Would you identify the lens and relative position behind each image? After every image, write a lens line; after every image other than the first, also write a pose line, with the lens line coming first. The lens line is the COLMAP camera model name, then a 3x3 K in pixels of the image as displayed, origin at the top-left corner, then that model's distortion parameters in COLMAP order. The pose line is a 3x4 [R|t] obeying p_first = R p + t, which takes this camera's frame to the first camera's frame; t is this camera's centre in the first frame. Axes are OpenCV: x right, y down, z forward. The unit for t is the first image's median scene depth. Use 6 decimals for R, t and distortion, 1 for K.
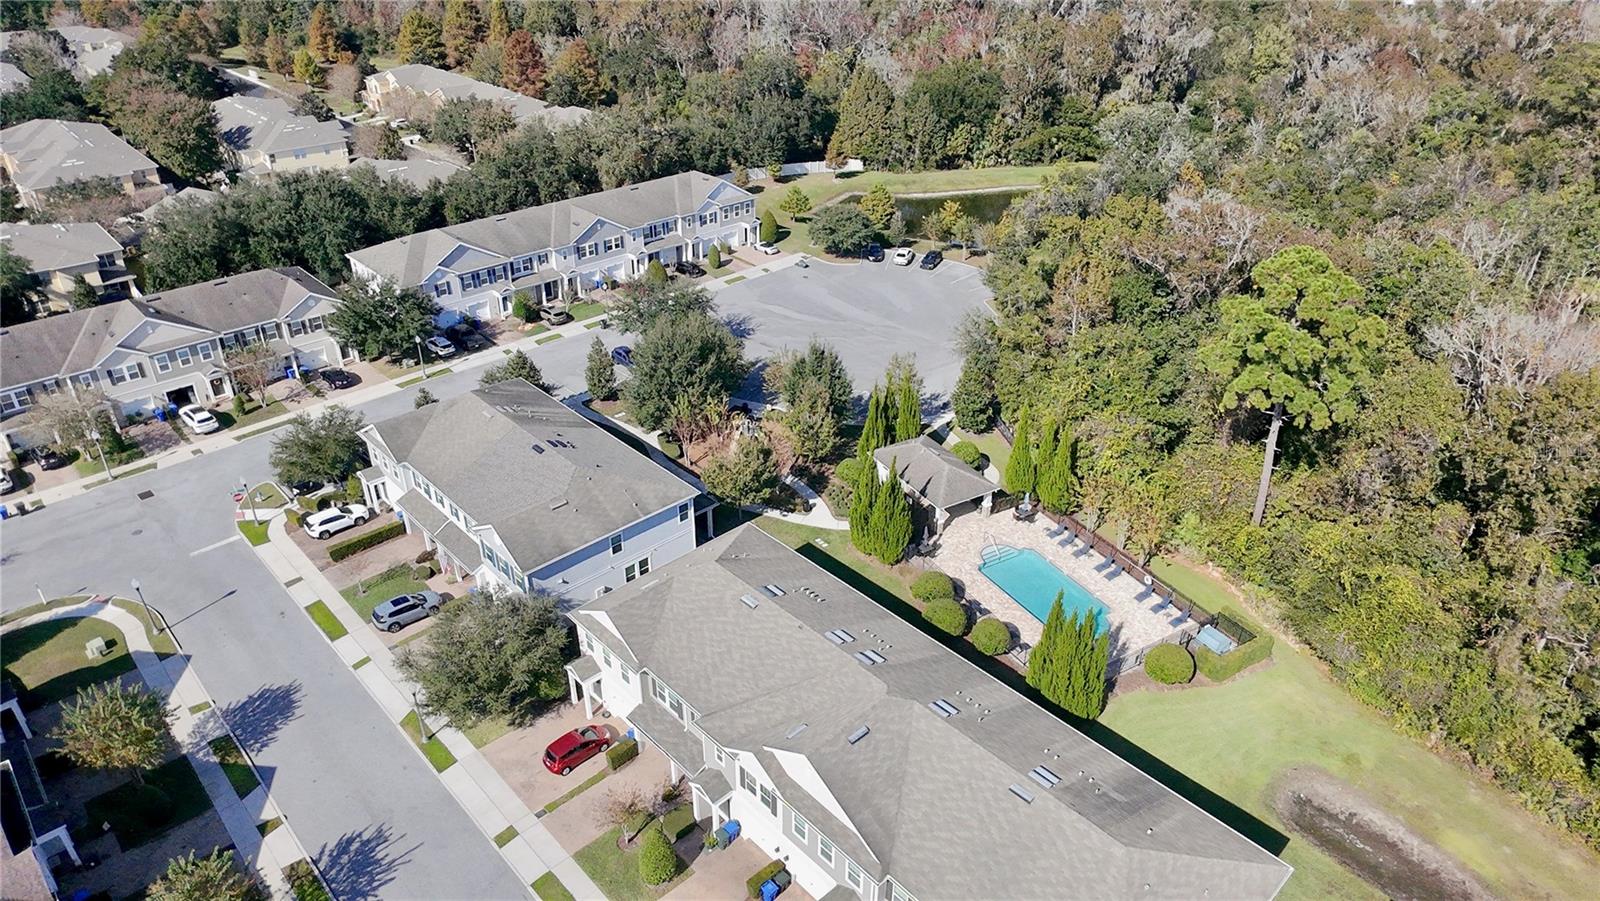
lens RADIAL K [[1023.9, 0, 800.5], [0, 1023.9, 447.8], [0, 0, 1]] dist [0.002625, 0.000103]
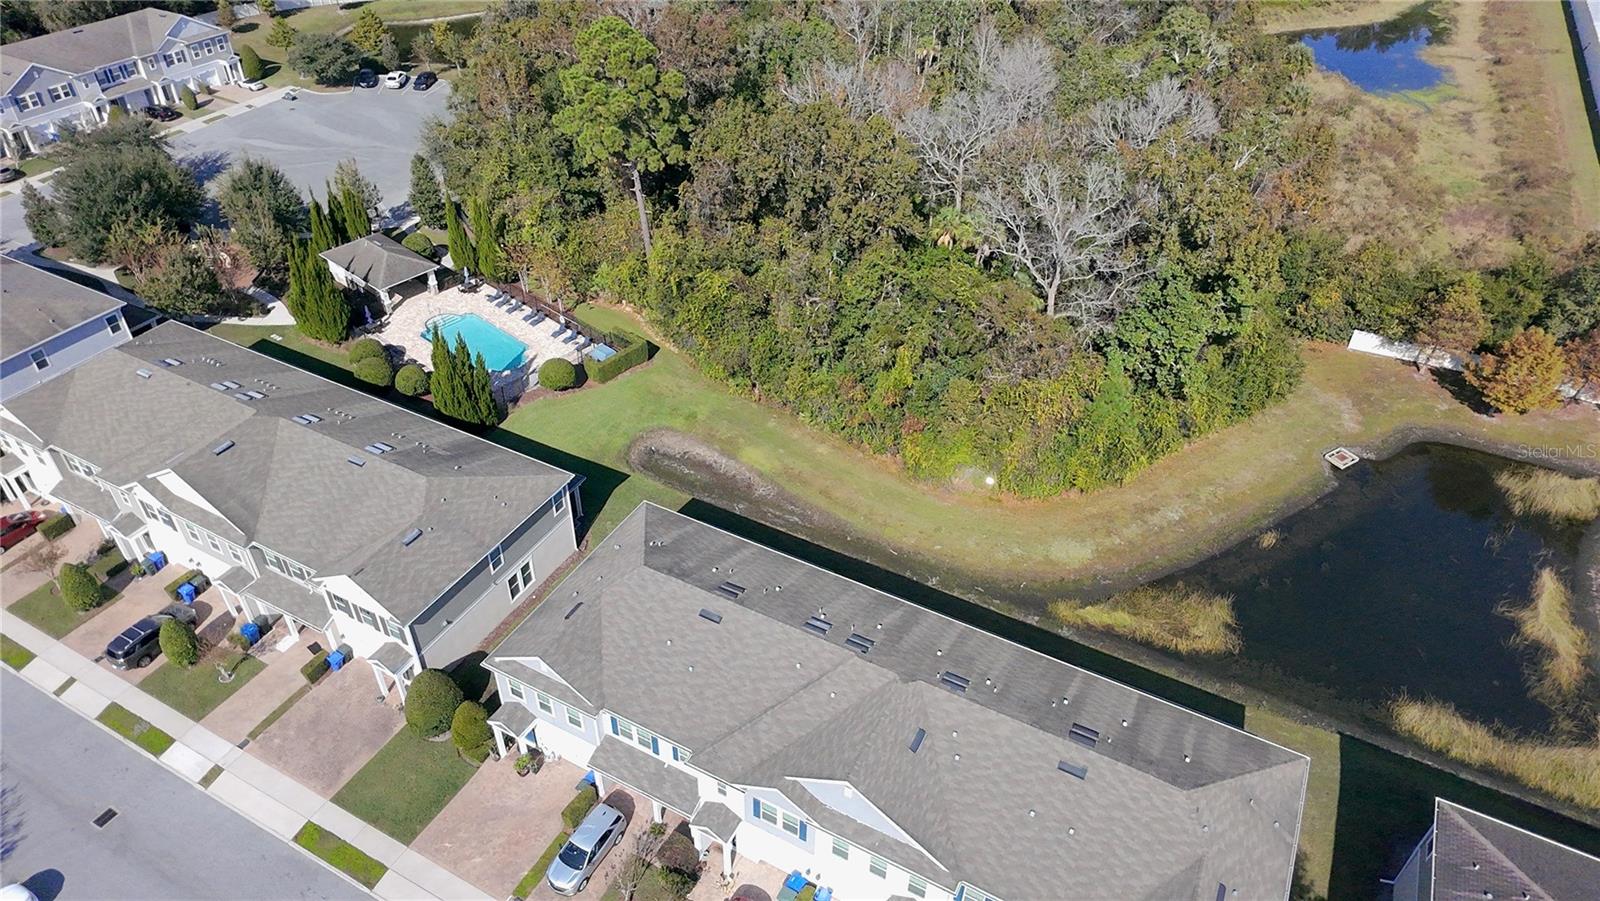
lens RADIAL K [[1023.9, 0, 800.5], [0, 1023.9, 447.8], [0, 0, 1]] dist [0.002625, 0.000103]
pose [[0.945162, -0.189451, 0.266040, 0.254197], [0.150291, 0.975490, 0.160720, 0.124128], [-0.289968, -0.111923, 0.950469, -0.243213]]
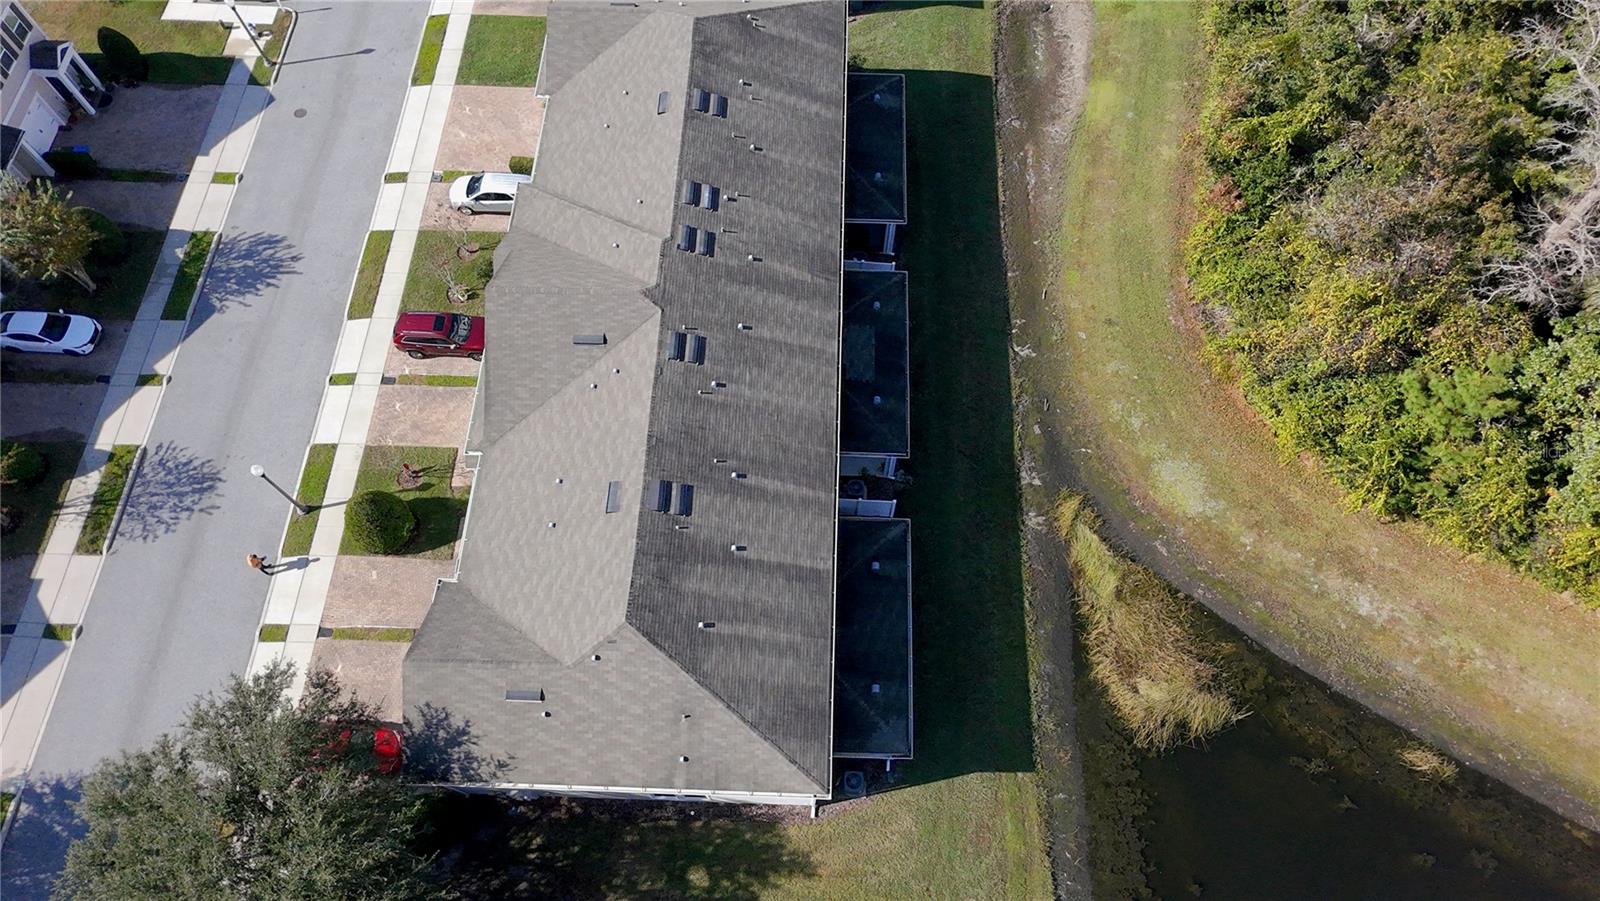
lens RADIAL K [[1002.0, 0, 800.0], [0, 1002.0, 450.5], [0, 0, 1]] dist [-0.001922, 0.001697]
pose [[0.705663, 0.637556, -0.309132, 0.723991], [-0.350550, 0.693295, 0.629648, 0.082063], [0.615756, -0.335953, 0.712728, -0.017566]]
